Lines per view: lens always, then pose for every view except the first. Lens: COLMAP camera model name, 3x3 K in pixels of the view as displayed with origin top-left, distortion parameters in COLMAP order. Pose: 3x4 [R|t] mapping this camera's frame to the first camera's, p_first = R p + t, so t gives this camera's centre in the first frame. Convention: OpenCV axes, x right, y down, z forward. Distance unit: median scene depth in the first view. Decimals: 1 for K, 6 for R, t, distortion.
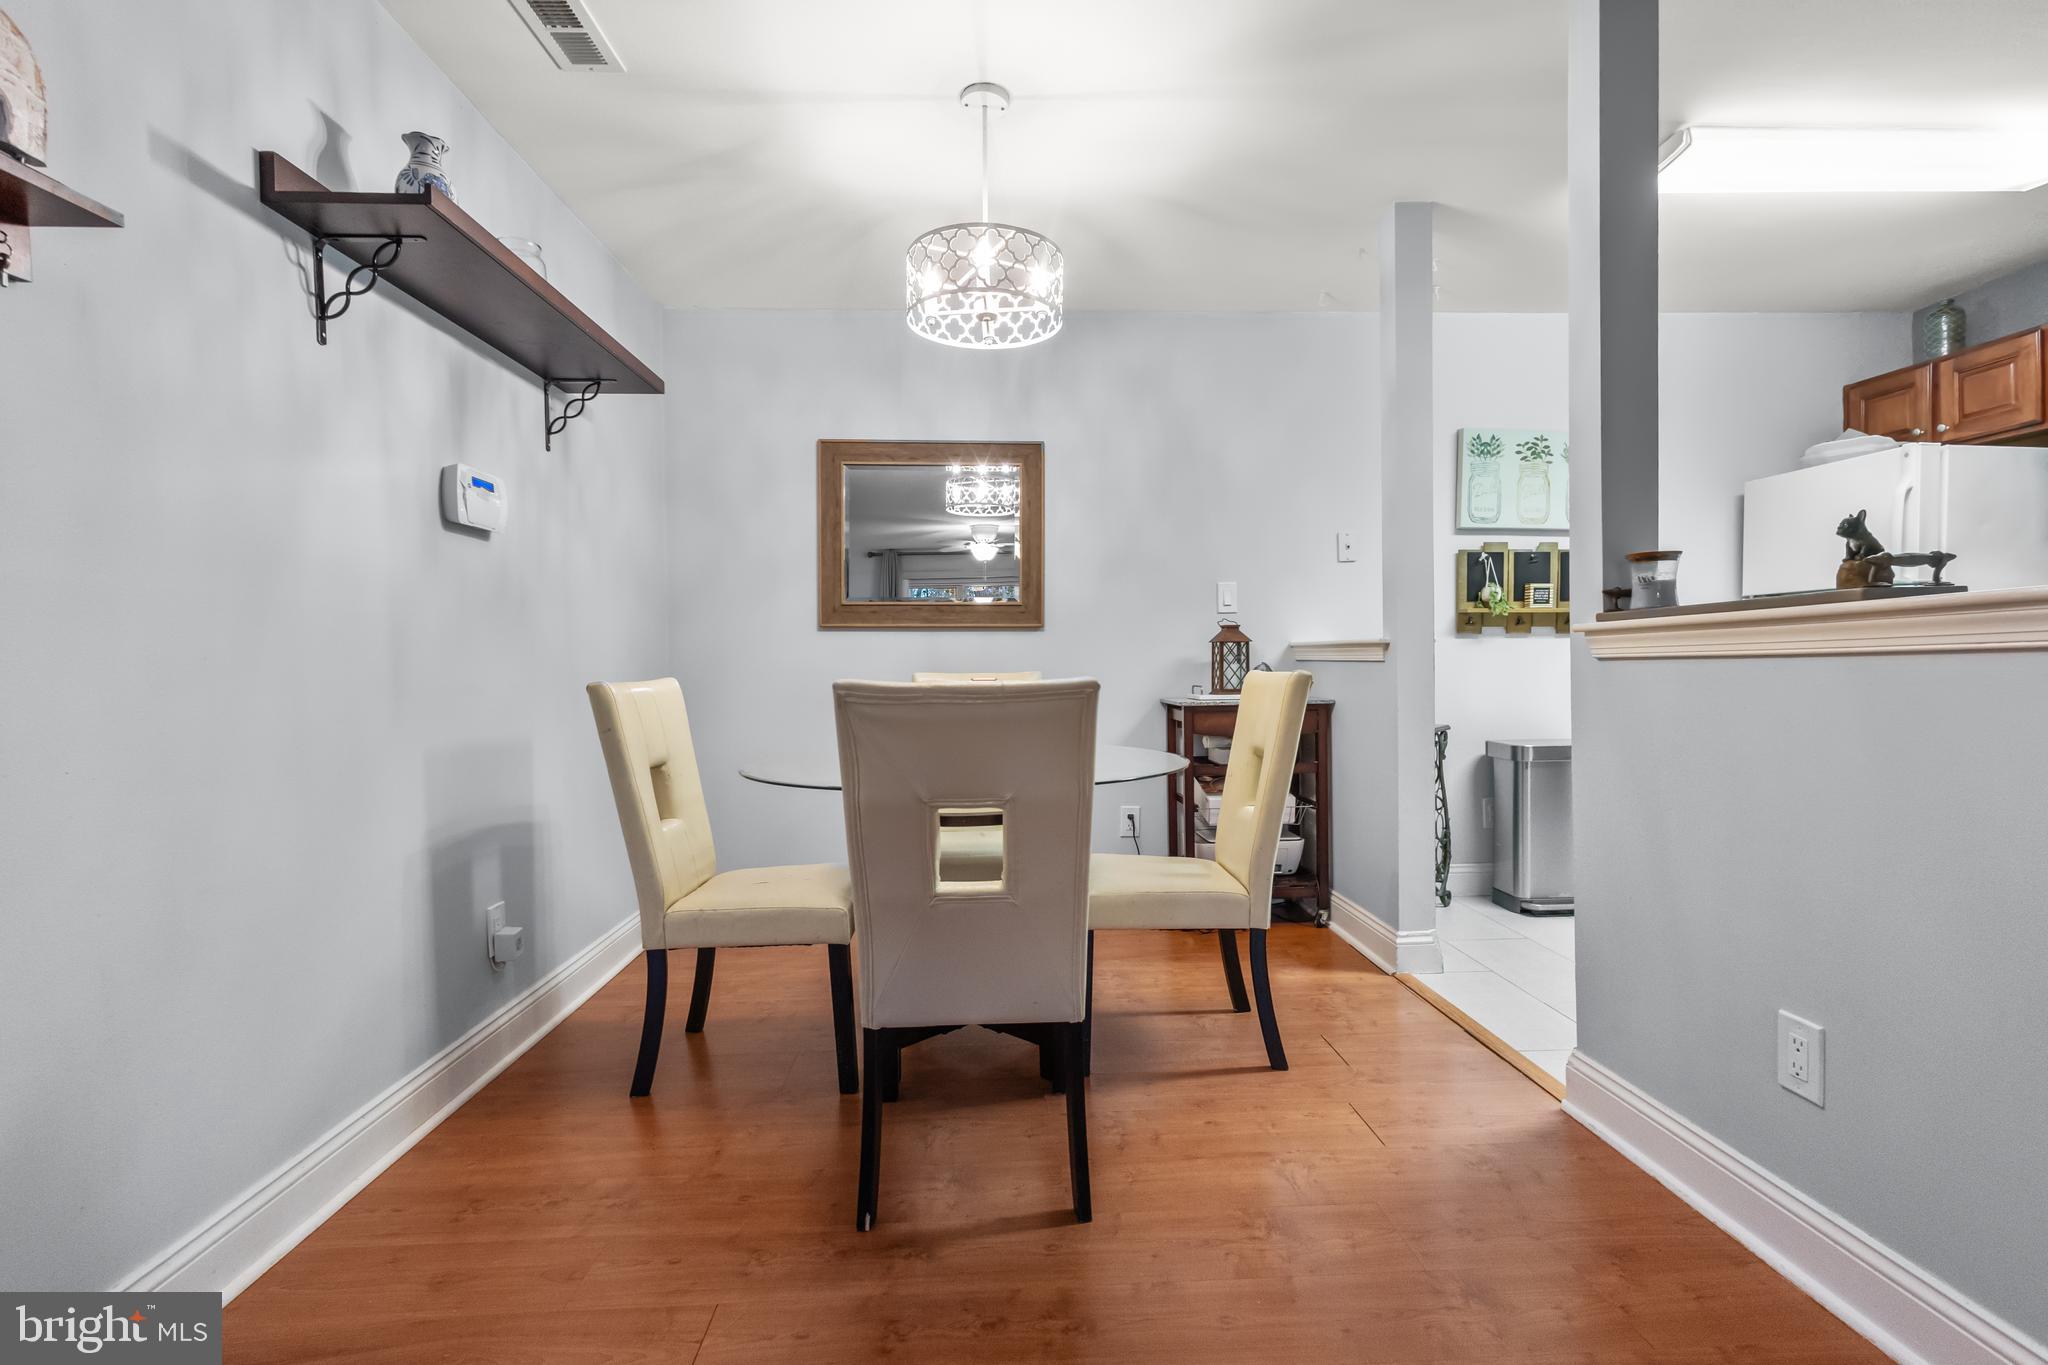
lens RADIAL K [[954.7, 0, 1023.1], [0, 954.7, 673.8], [0, 0, 1]] dist [0.003086, 0.000396]
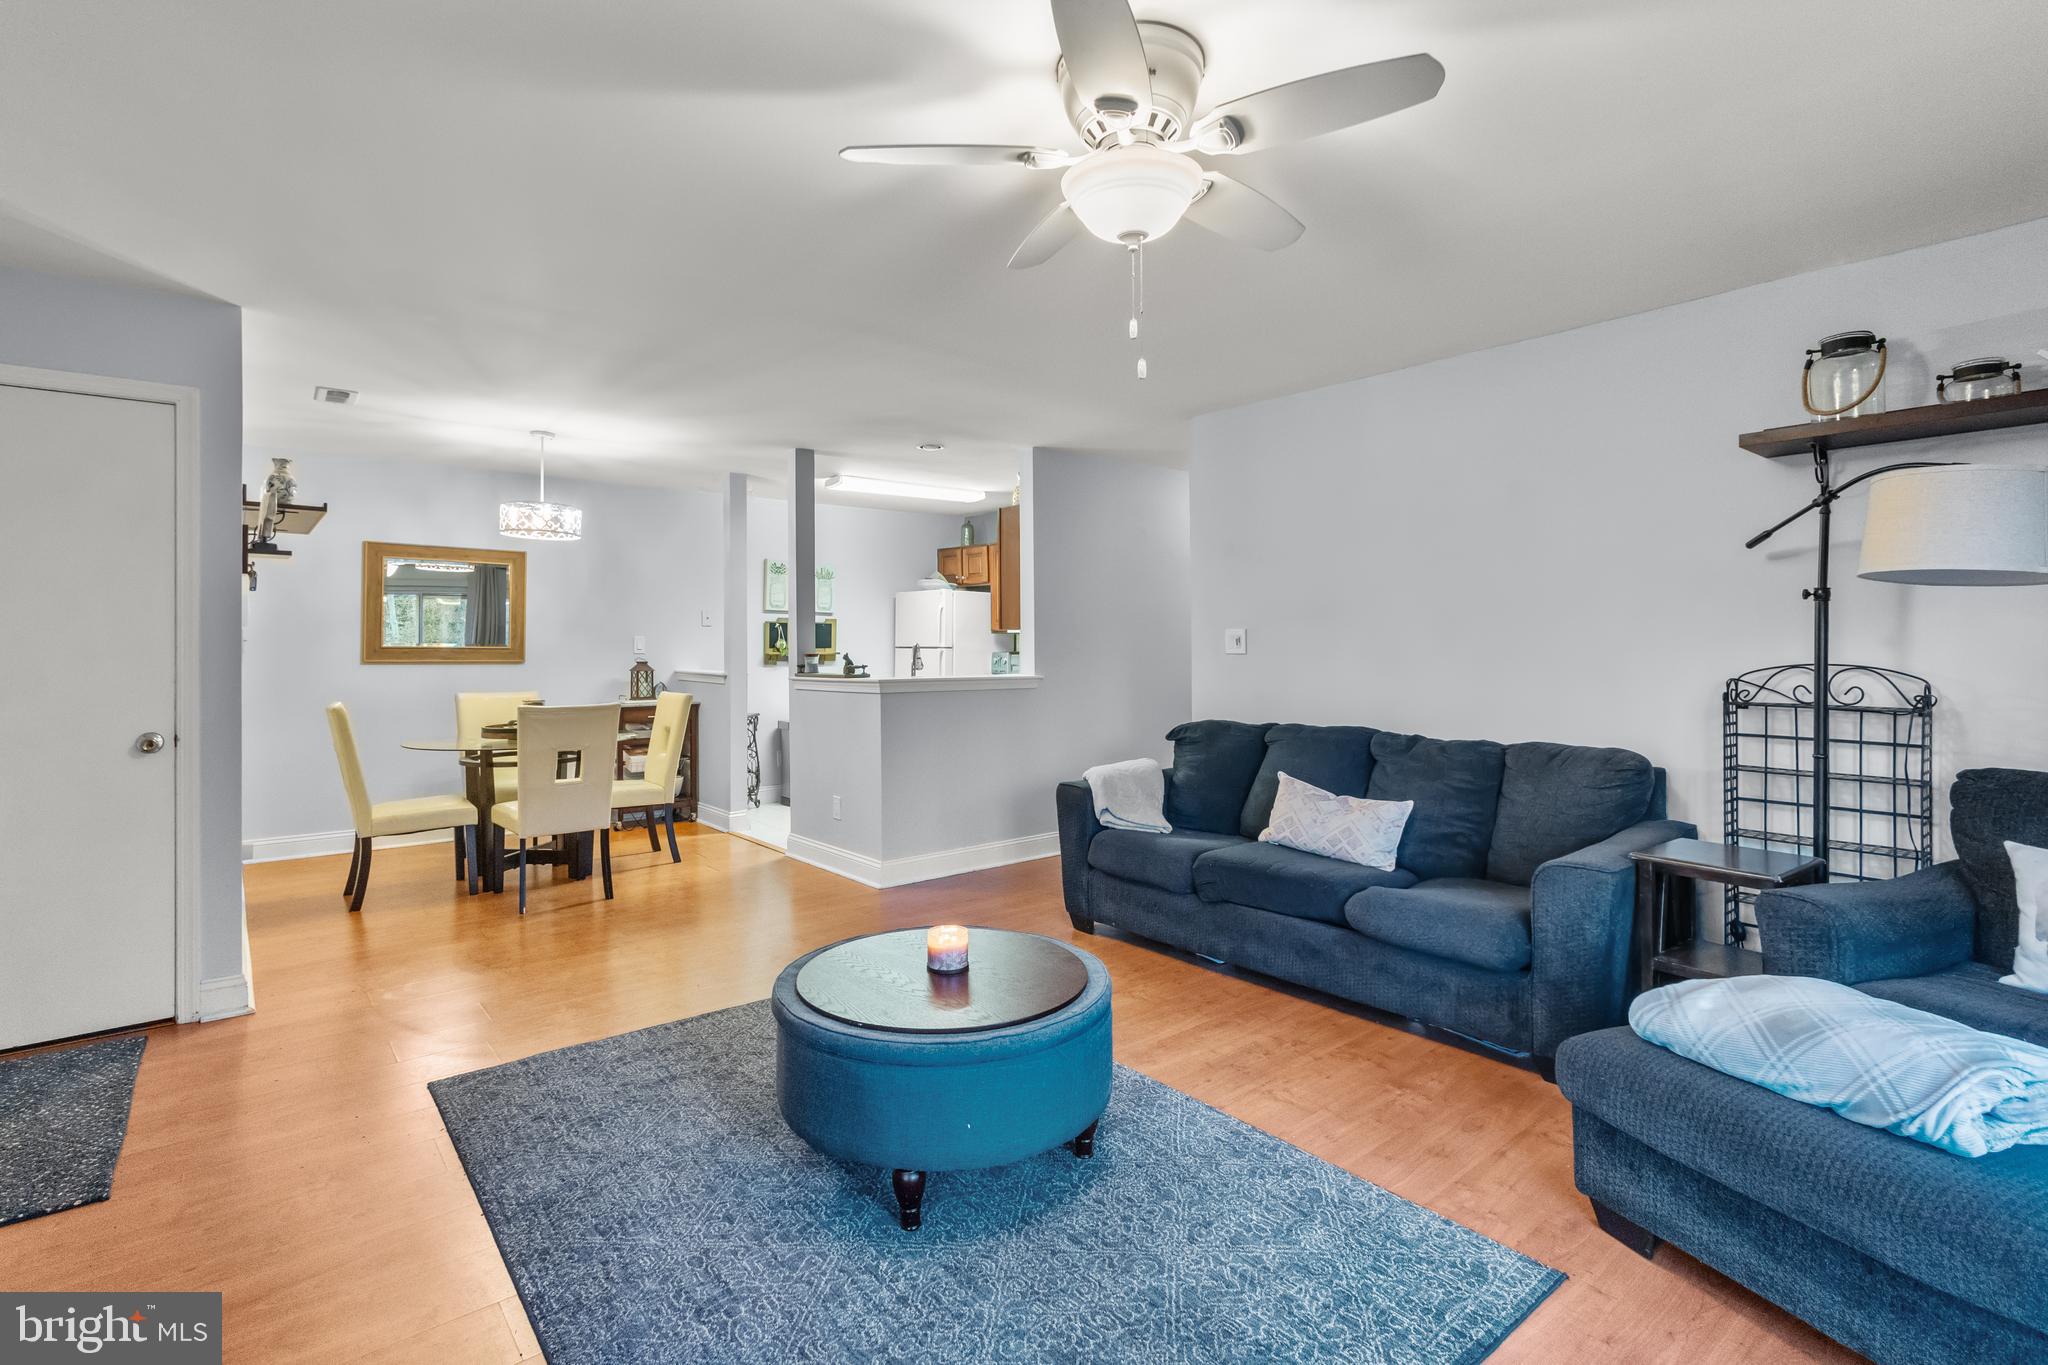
lens RADIAL K [[954.7, 0, 1018.6], [0, 954.7, 644.5], [0, 0, 1]] dist [0.003086, 0.000396]
pose [[0.799536, 0.010088, 0.600533, -0.321092], [-0.000370, 0.999867, -0.016303, -0.058509], [-0.600618, 0.012813, 0.799434, -0.934743]]
